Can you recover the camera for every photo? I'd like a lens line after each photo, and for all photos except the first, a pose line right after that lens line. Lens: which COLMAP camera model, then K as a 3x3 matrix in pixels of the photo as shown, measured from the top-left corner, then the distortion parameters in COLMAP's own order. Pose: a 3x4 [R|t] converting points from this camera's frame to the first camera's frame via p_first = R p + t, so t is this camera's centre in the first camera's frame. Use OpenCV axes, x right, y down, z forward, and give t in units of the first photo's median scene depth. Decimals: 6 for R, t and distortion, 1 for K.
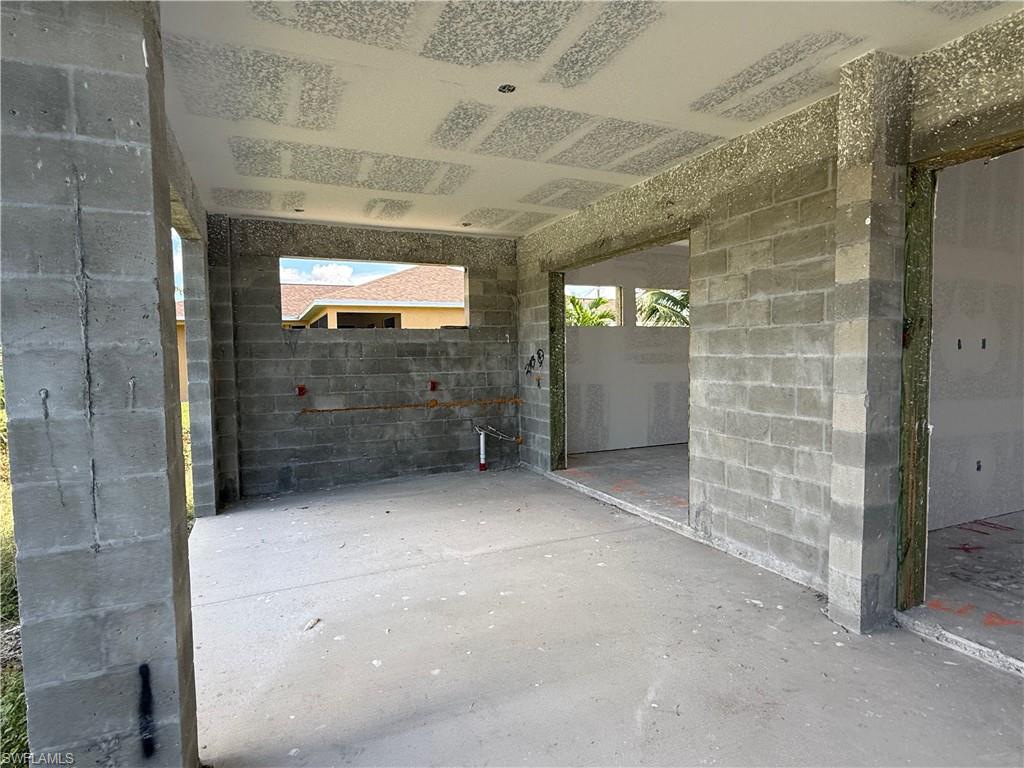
lens RADIAL K [[564.4, 0, 515.0], [0, 564.4, 384.5], [0, 0, 1]] dist [0.012132, -0.001232]
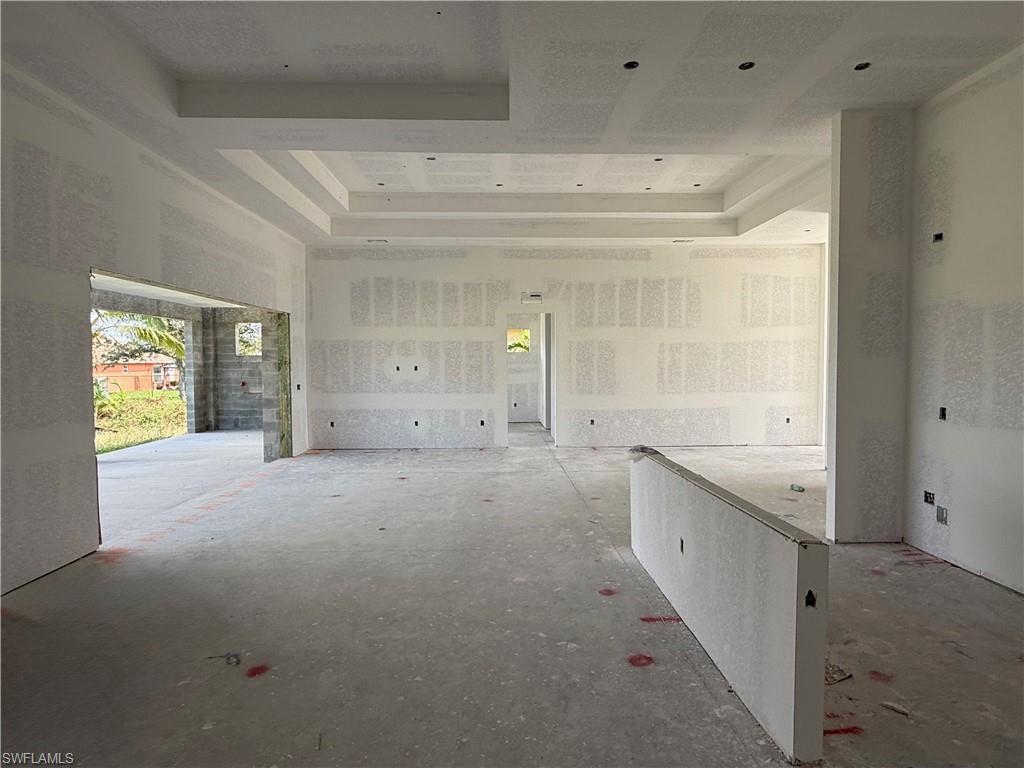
lens RADIAL K [[564.4, 0, 512.2], [0, 564.4, 385.4], [0, 0, 1]] dist [0.012132, -0.001232]
pose [[0.924808, 0.026864, -0.379484, 1.355288], [-0.030385, 0.999533, -0.003291, -0.006509], [0.379218, 0.014574, 0.925192, -0.606233]]
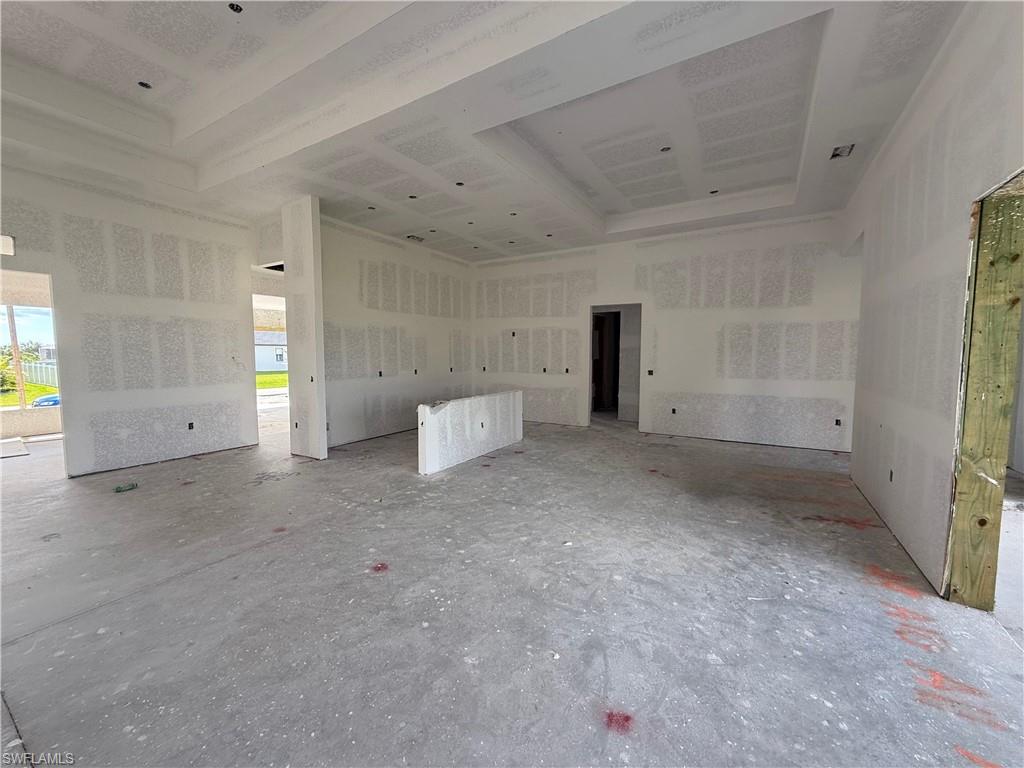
lens RADIAL K [[411.1, 0, 512.1], [0, 411.1, 384.7], [0, 0, 1]] dist [0.000014, -0.000339]
pose [[-0.571199, -0.045809, 0.819533, 0.541192], [0.056210, 0.993915, 0.094733, -0.038602], [-0.818885, 0.100177, -0.565148, 0.365182]]
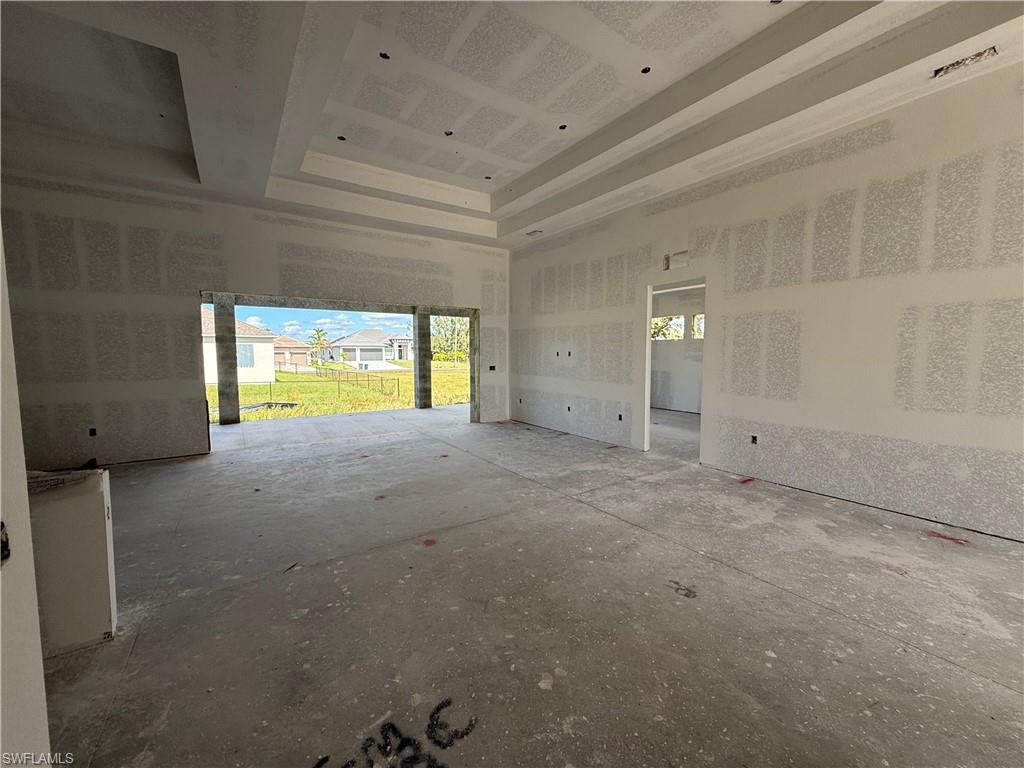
lens RADIAL K [[411.1, 0, 510.8], [0, 411.1, 386.2], [0, 0, 1]] dist [0.000014, -0.000339]
pose [[0.175103, 0.096467, -0.979813, 1.593790], [-0.056015, 0.994552, 0.087908, -0.049846], [0.982955, 0.039491, 0.179553, 0.329891]]
